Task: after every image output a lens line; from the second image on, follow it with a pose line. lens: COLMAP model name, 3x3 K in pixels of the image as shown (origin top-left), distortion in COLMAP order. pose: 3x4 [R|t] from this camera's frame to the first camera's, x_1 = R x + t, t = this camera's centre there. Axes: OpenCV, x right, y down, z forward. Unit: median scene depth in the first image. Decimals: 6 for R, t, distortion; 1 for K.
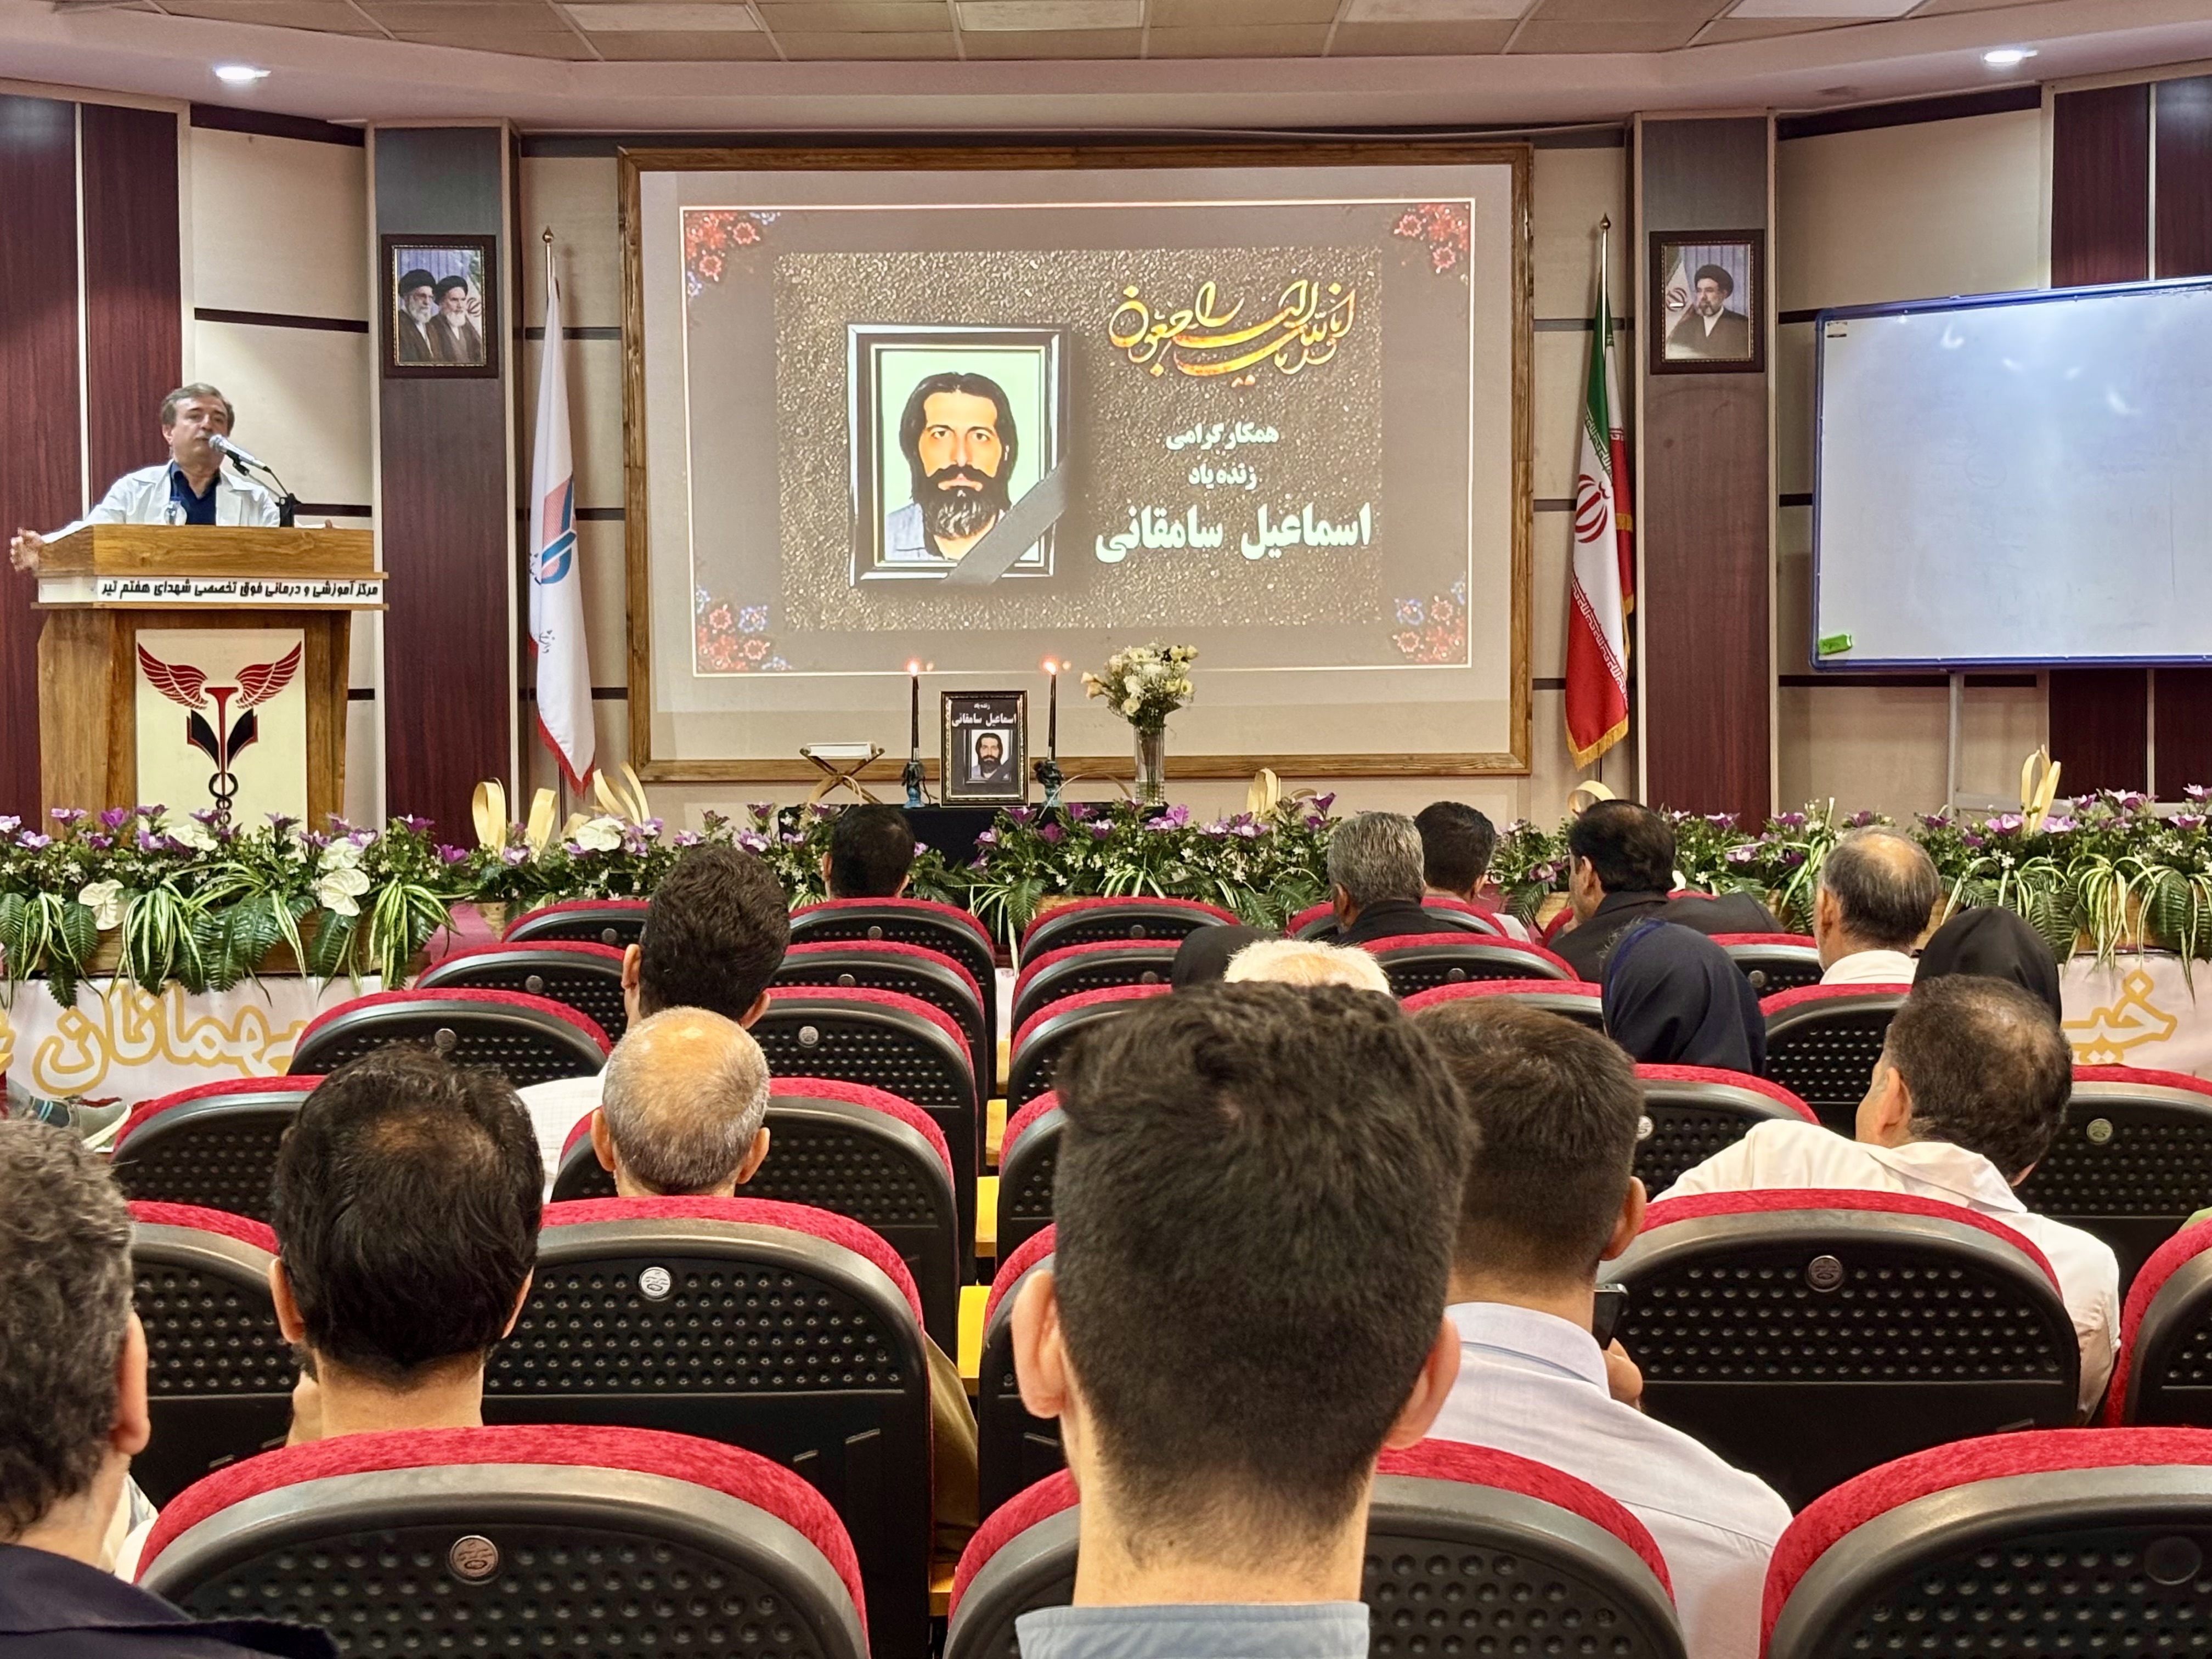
lens RADIAL K [[3879.2, 0, 1114.6], [0, 3879.2, 843.0], [0, 0, 1]] dist [0.147427, 0.000000]
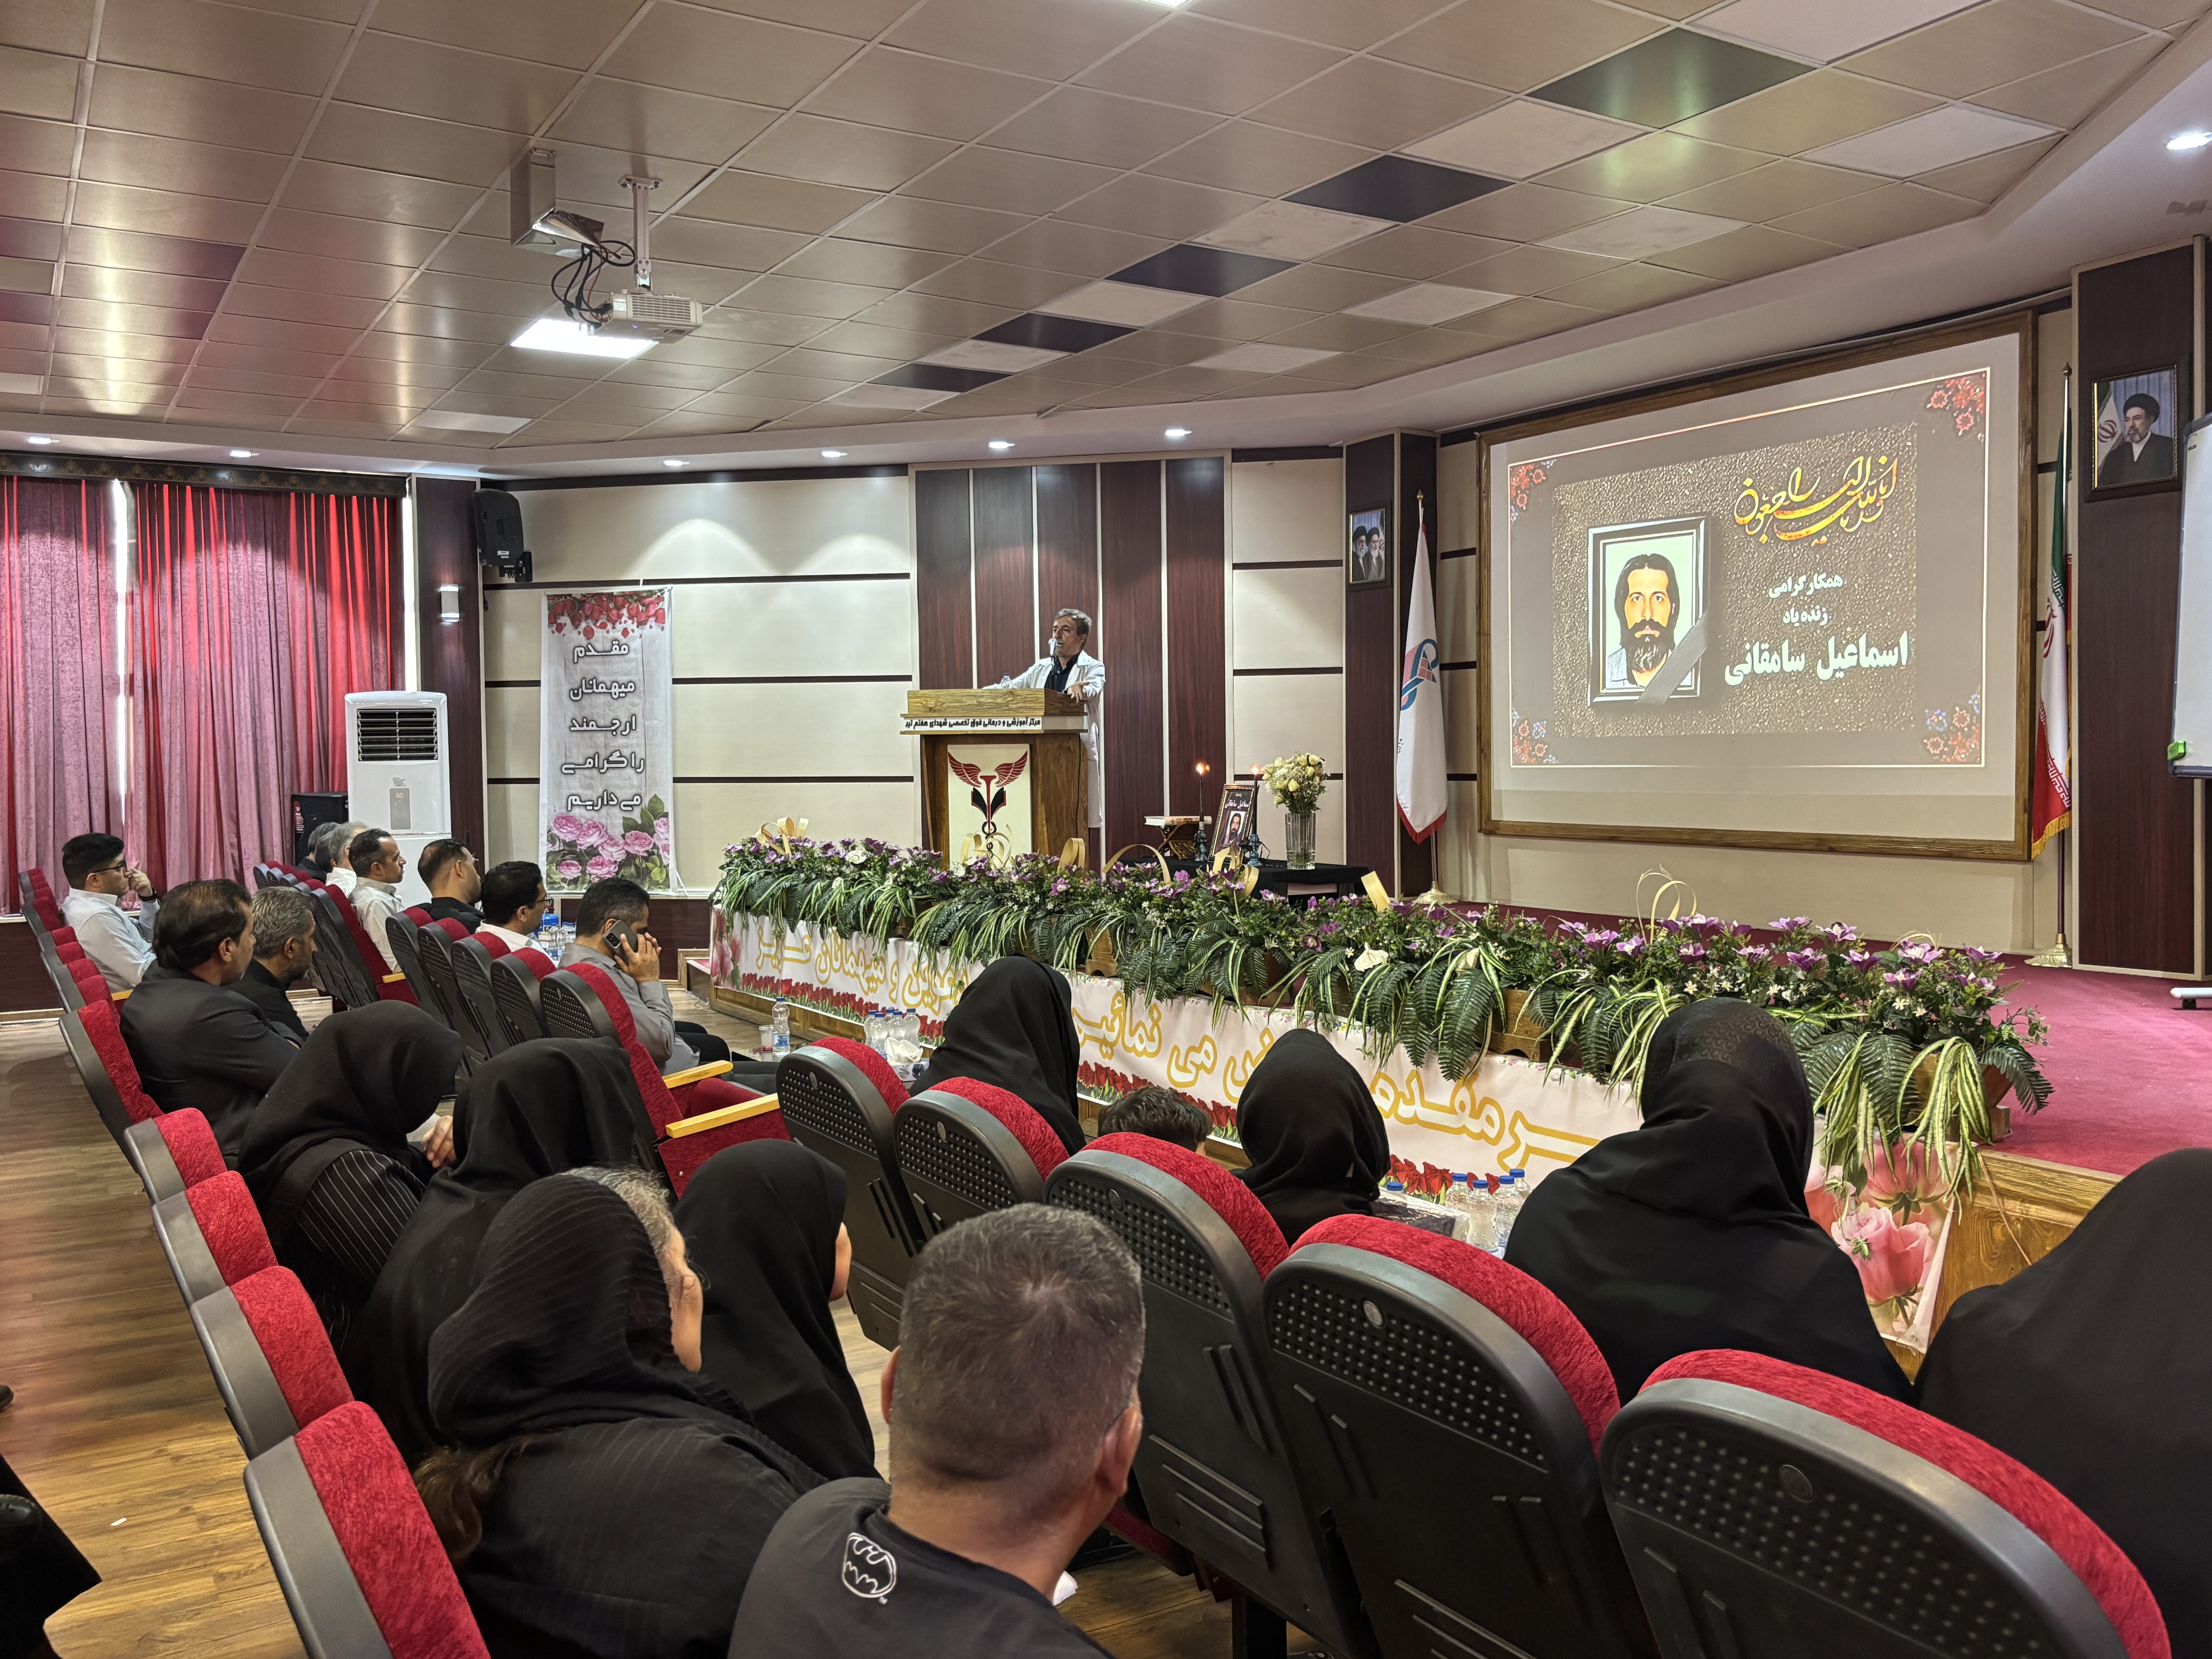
lens RADIAL K [[1839.3, 0, 1044.2], [0, 1839.3, 821.0], [0, 0, 1]] dist [-0.004574, 0.028387]
pose [[0.487742, 0.037207, -0.872194, 0.440647], [-0.035339, 0.999114, 0.022859, -0.031668], [0.872272, 0.019673, 0.488625, 0.483739]]
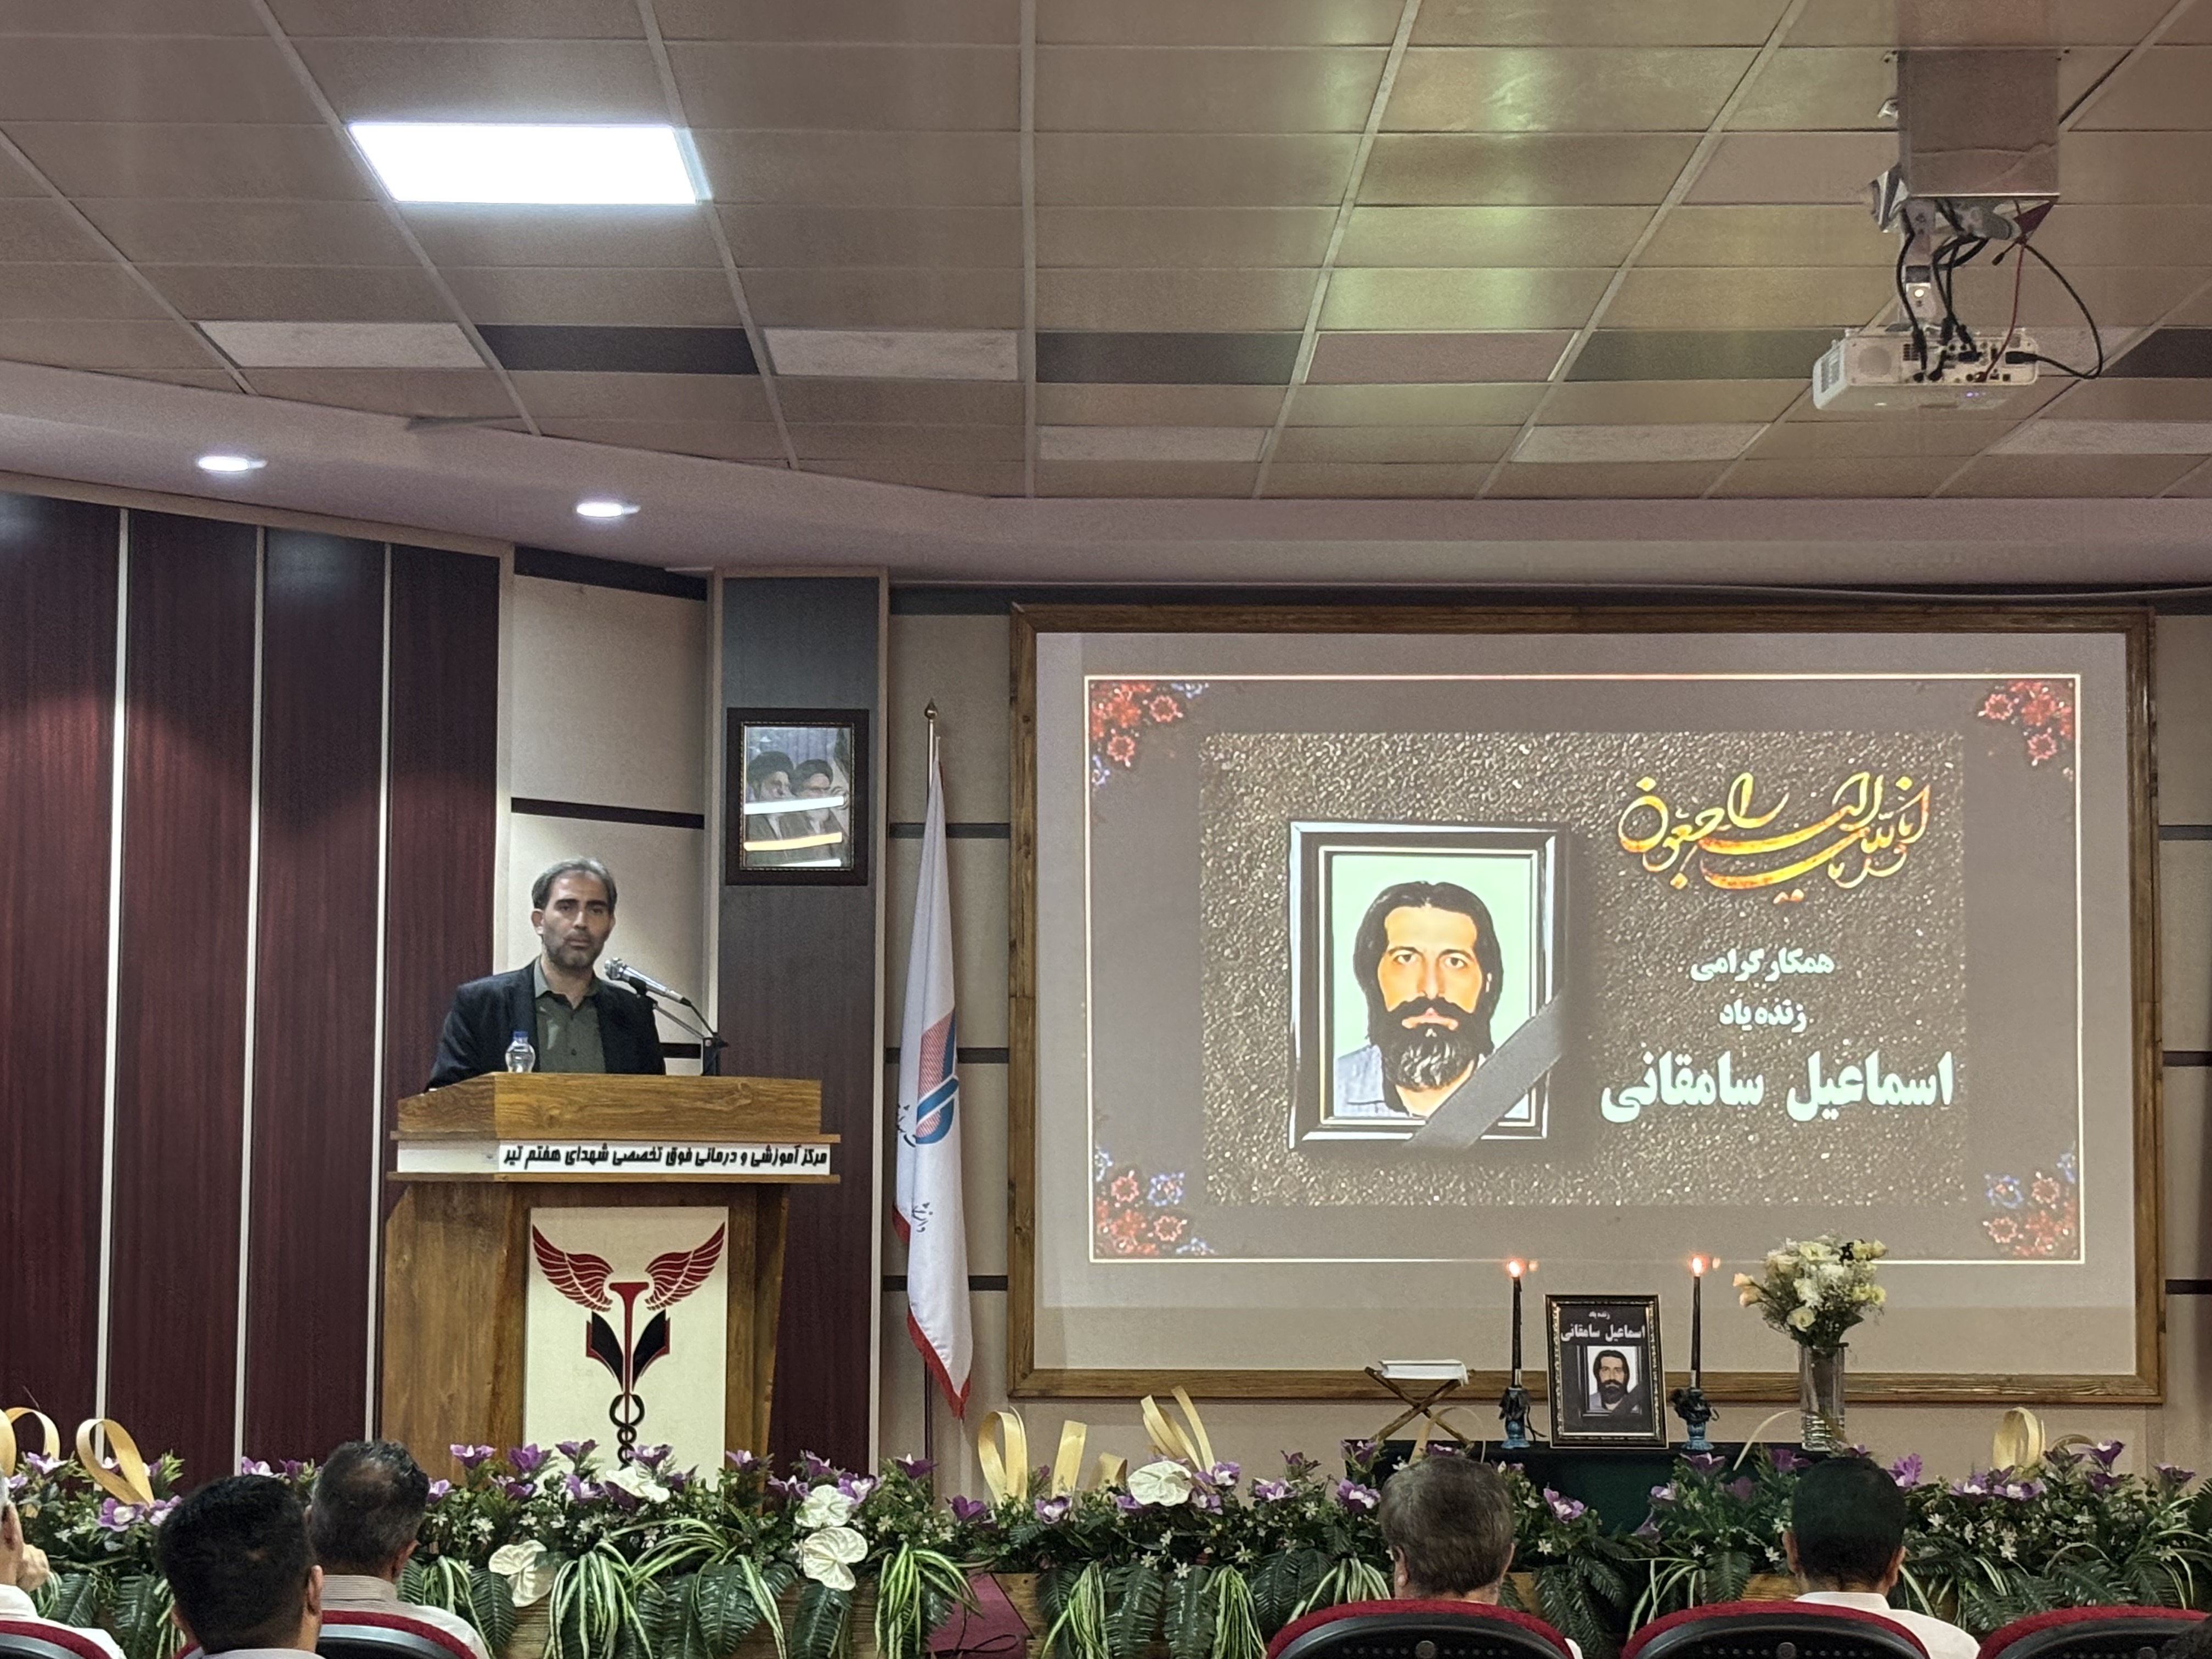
lens RADIAL K [[4635.7, 0, 1095.5], [0, 4635.7, 830.0], [0, 0, 1]] dist [0.197888, 0.000000]
pose [[0.999887, 0.011025, 0.010205, -0.118235], [-0.009630, 0.991749, -0.127830, -0.009494], [-0.011530, 0.127717, 0.991744, 0.057675]]
